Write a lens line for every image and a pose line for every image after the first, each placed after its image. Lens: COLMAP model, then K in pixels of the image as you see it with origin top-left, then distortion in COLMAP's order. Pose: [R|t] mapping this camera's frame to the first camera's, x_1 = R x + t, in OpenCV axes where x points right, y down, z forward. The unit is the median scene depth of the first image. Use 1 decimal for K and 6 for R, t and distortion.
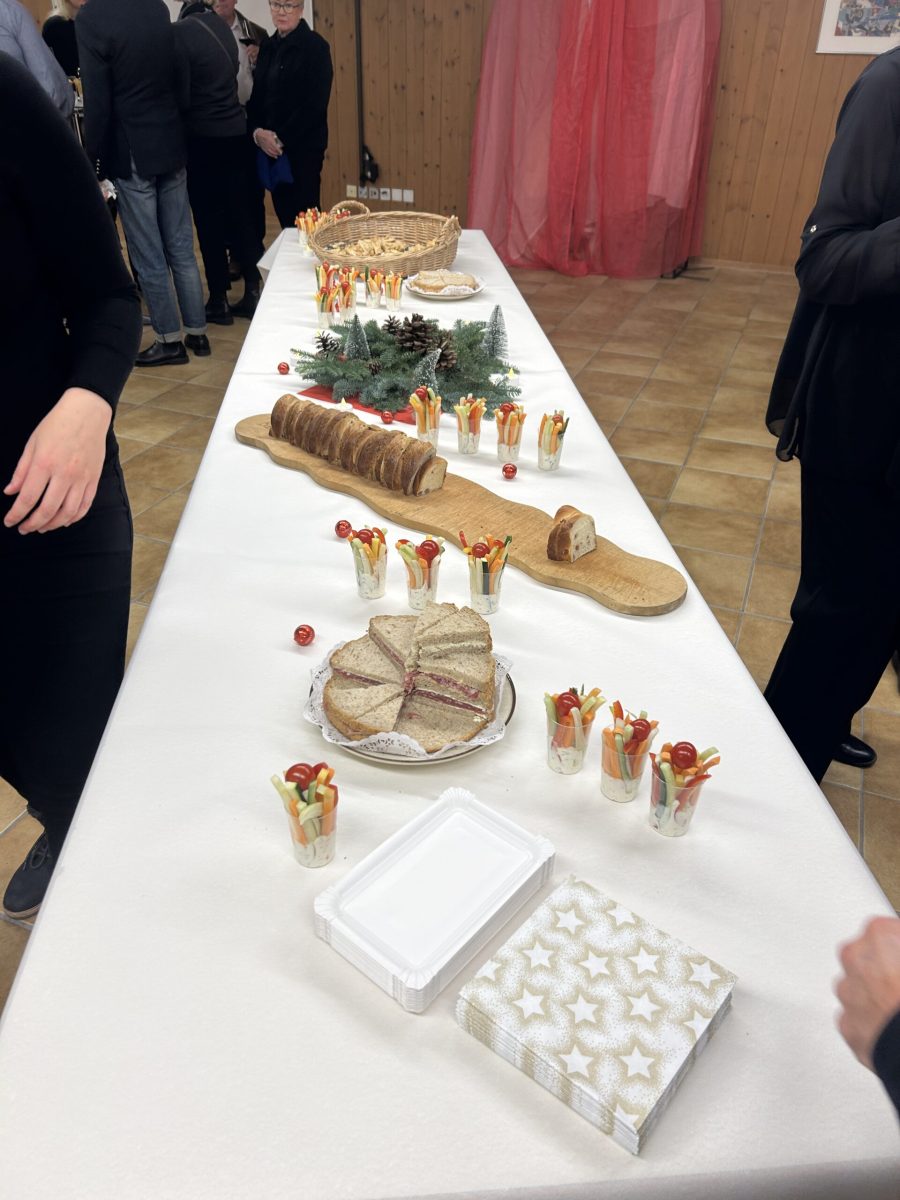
lens RADIAL K [[896.2, 0, 447.5], [0, 896.2, 603.5], [0, 0, 1]] dist [0.012845, -0.006725]
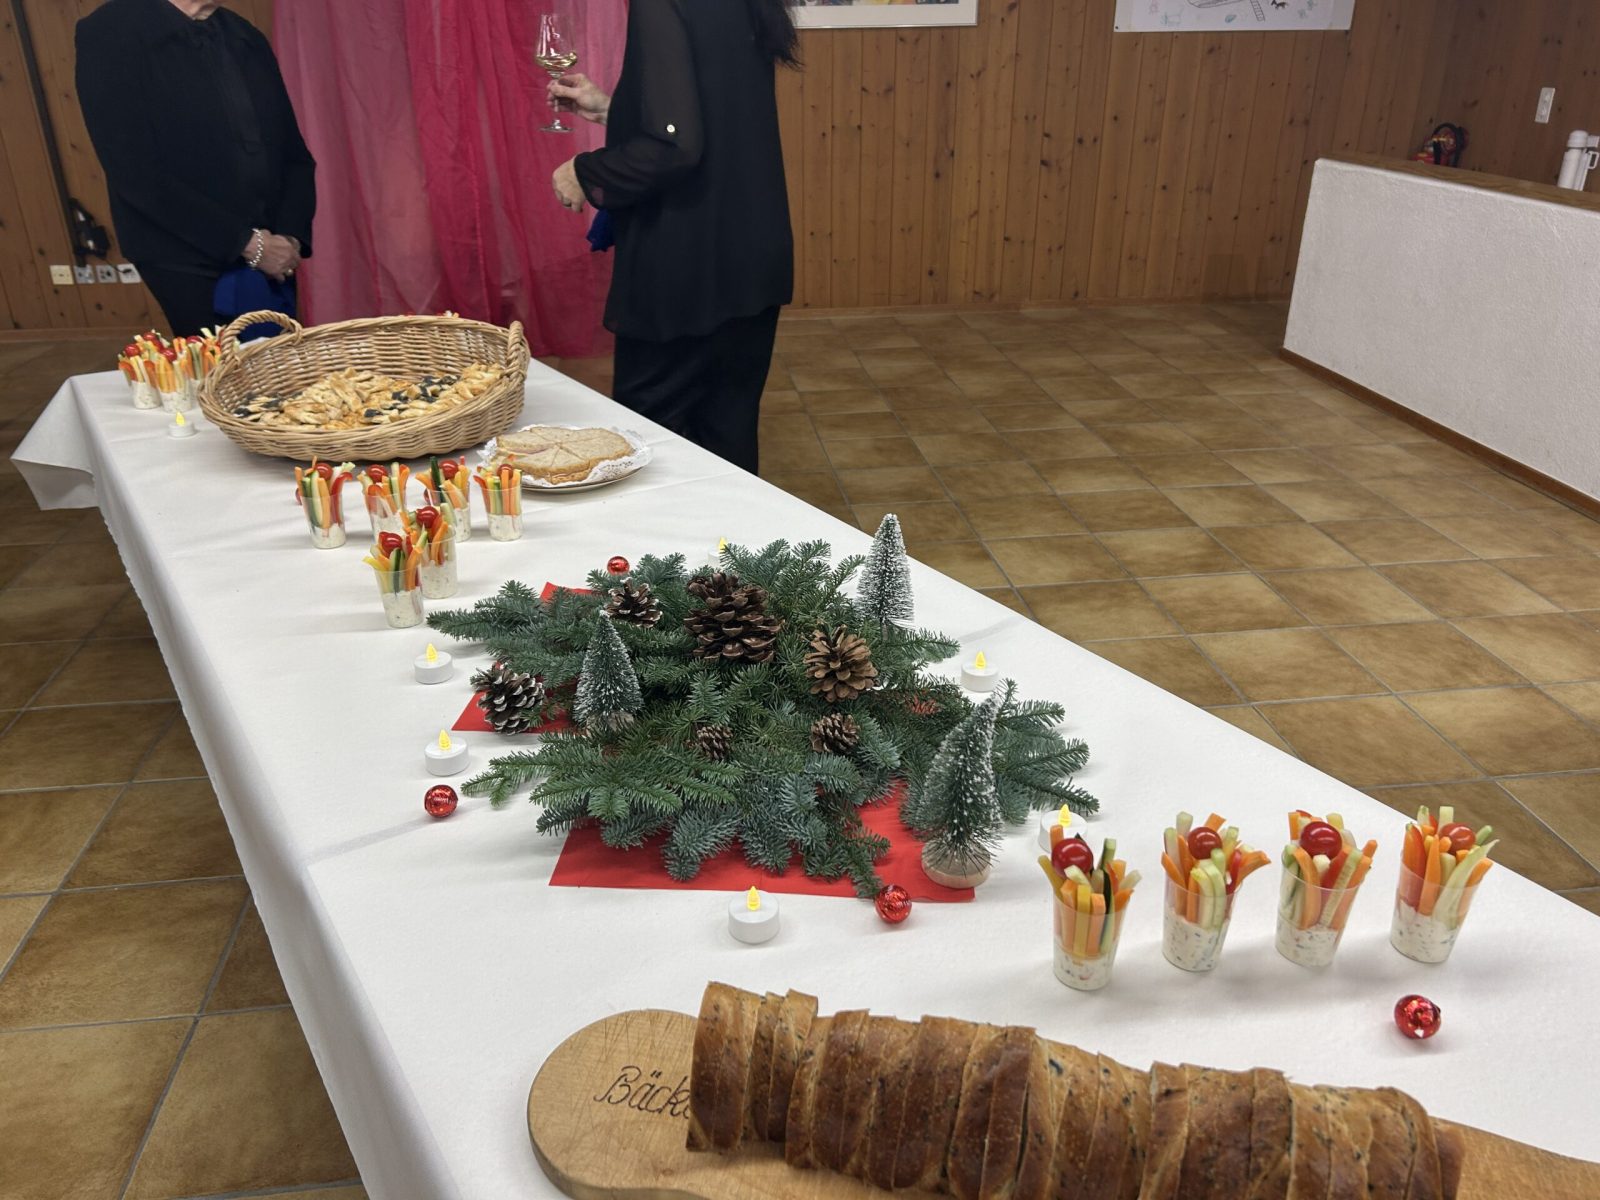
lens RADIAL K [[1194.9, 0, 804.1], [0, 1194.9, 594.5], [0, 0, 1]] dist [0.012845, -0.006725]
pose [[0.869174, -0.227163, 0.439242, -0.095587], [0.280350, 0.958066, -0.059276, -0.105477], [-0.407357, 0.174663, 0.896411, 0.193043]]
